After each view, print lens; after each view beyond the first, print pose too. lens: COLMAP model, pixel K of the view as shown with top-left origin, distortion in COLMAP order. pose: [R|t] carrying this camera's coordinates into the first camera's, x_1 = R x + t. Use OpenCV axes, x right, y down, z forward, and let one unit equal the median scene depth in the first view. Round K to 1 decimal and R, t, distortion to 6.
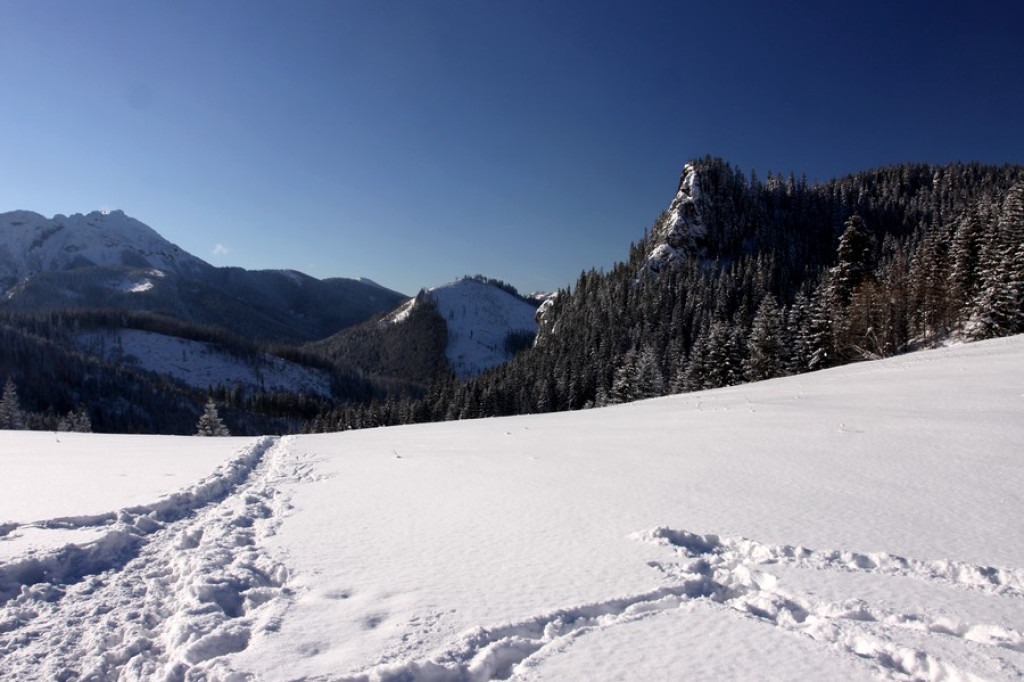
lens RADIAL K [[810.8, 0, 510.3], [0, 810.8, 344.2], [0, 0, 1]] dist [-0.088866, 0.061606]
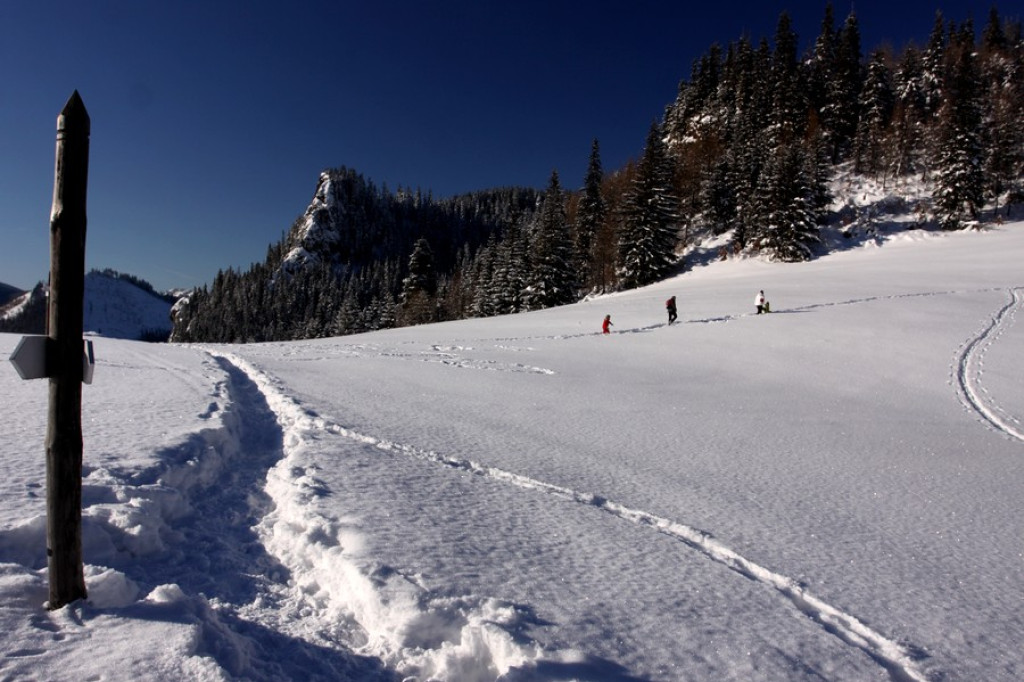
lens RADIAL K [[810.8, 0, 510.3], [0, 810.8, 344.2], [0, 0, 1]] dist [-0.088866, 0.061606]
pose [[0.909196, 0.002303, 0.416362, 0.013189], [-0.001933, 0.999997, -0.001310, 0.012155], [-0.416364, 0.000387, 0.909198, -0.266322]]
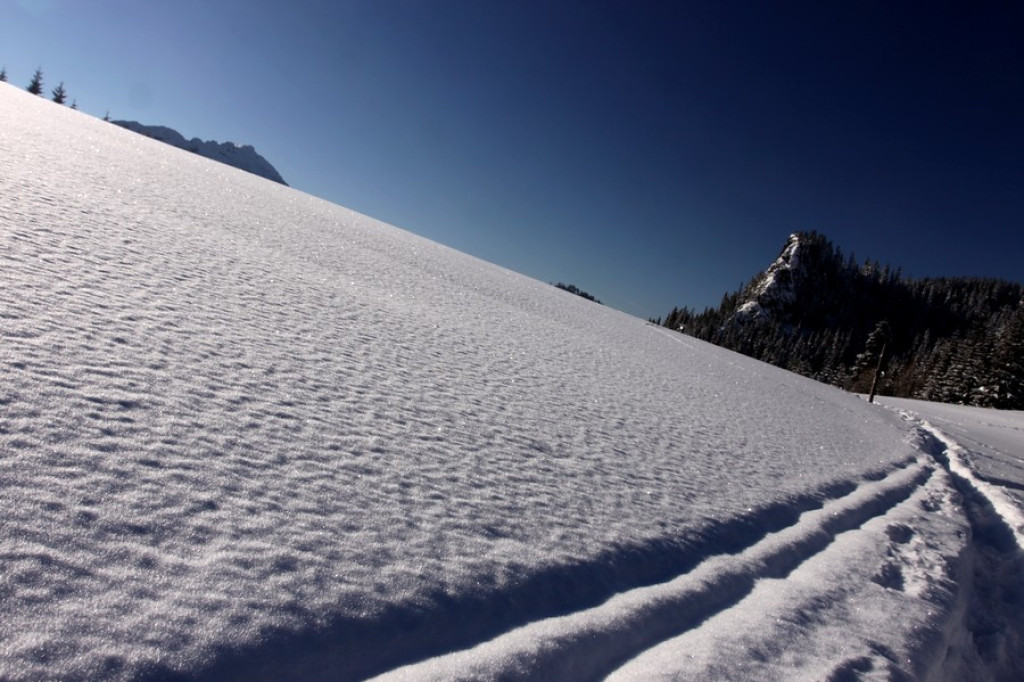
lens RADIAL K [[809.3, 0, 510.0], [0, 809.3, 344.4], [0, 0, 1]] dist [-0.089693, 0.057571]
pose [[0.967429, 0.235249, -0.093481, -0.056759], [-0.235924, 0.971764, 0.003917, 0.025833], [0.091762, 0.018265, 0.995613, -0.434351]]
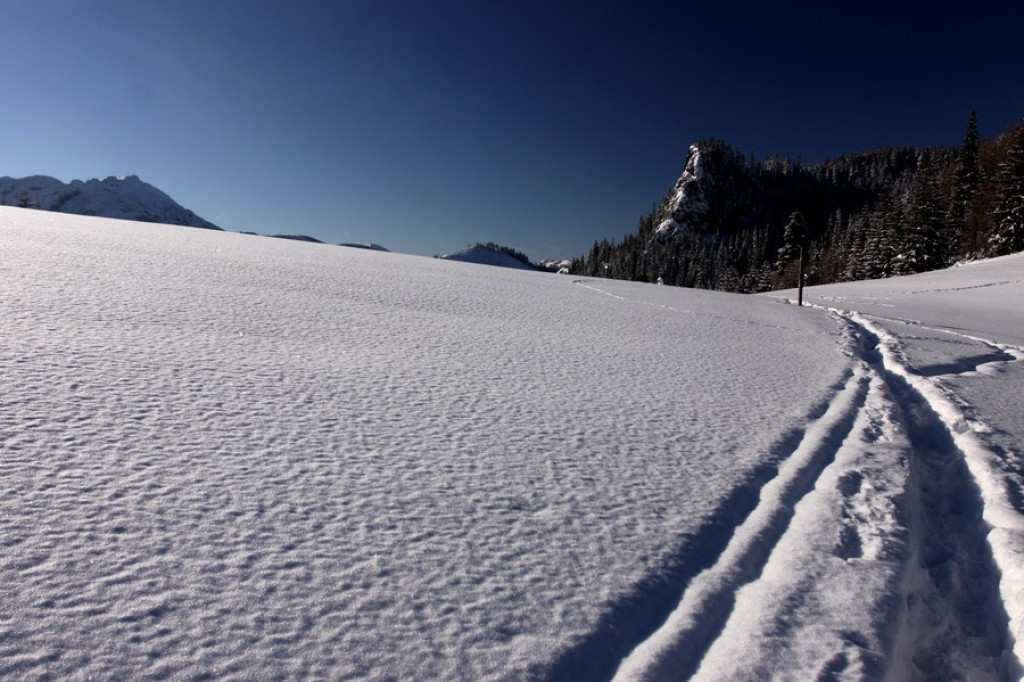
lens RADIAL K [[810.8, 0, 510.3], [0, 810.8, 344.2], [0, 0, 1]] dist [-0.088866, 0.061606]
pose [[0.999895, 0.009891, -0.010546, -0.057547], [-0.009464, 0.999161, 0.039844, 0.022045], [0.010931, -0.039740, 0.999150, -0.436358]]
